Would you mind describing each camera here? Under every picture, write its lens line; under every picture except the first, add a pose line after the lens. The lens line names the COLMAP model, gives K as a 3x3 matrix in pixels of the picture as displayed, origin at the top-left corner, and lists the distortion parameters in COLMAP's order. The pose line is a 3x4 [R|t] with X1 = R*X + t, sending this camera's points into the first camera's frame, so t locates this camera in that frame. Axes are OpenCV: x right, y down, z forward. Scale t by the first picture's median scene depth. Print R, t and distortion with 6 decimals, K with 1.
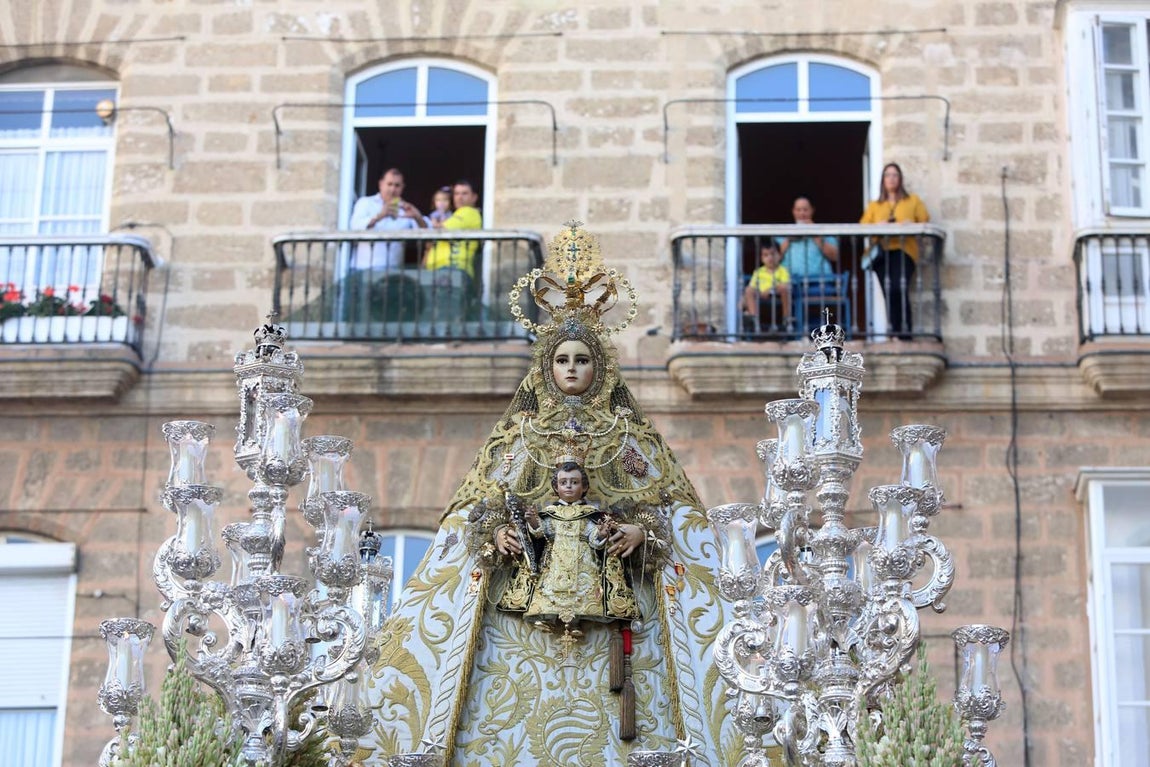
lens RADIAL K [[2833.0, 0, 575.0], [0, 2833.0, 383.5], [0, 0, 1]] dist [-0.058269, -0.151699]
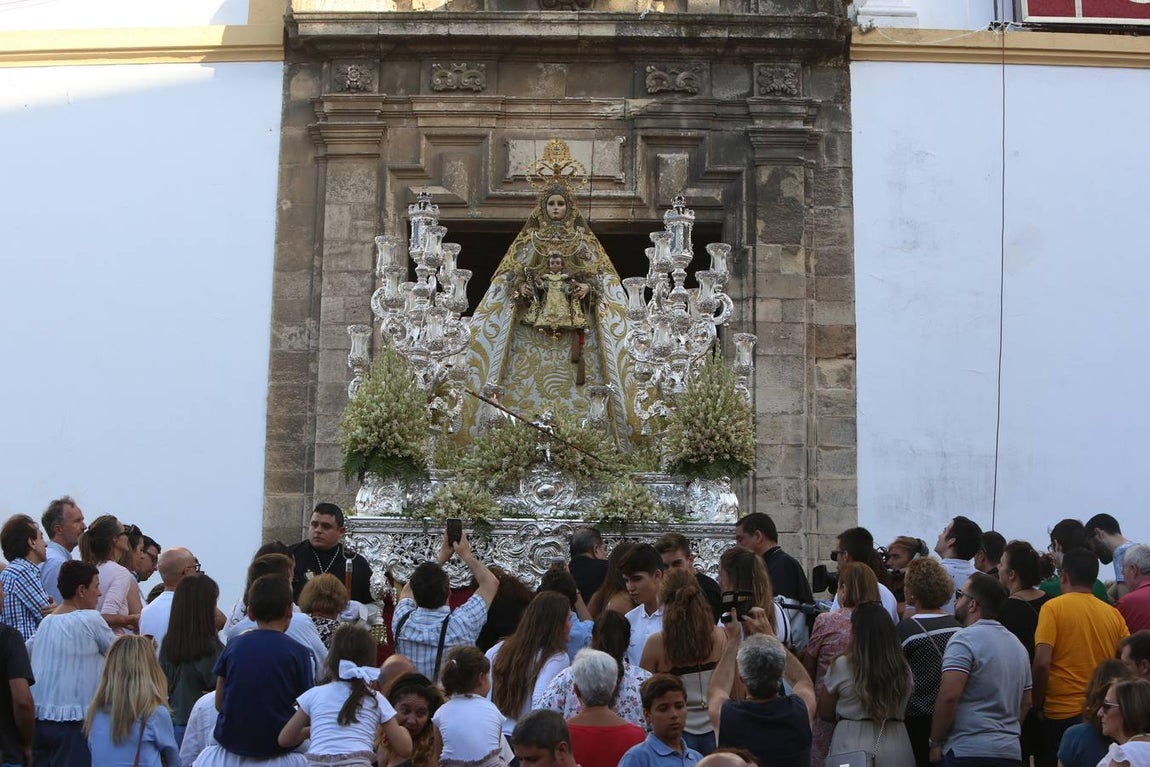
lens RADIAL K [[2265.4, 0, 575.0], [0, 2265.4, 383.5], [0, 0, 1]] dist [-0.005761, -0.058511]
pose [[0.998880, 0.011474, 0.045901, -0.064632], [-0.016411, 0.993943, 0.108667, -0.060567], [-0.044376, -0.109298, 0.993018, -0.698460]]
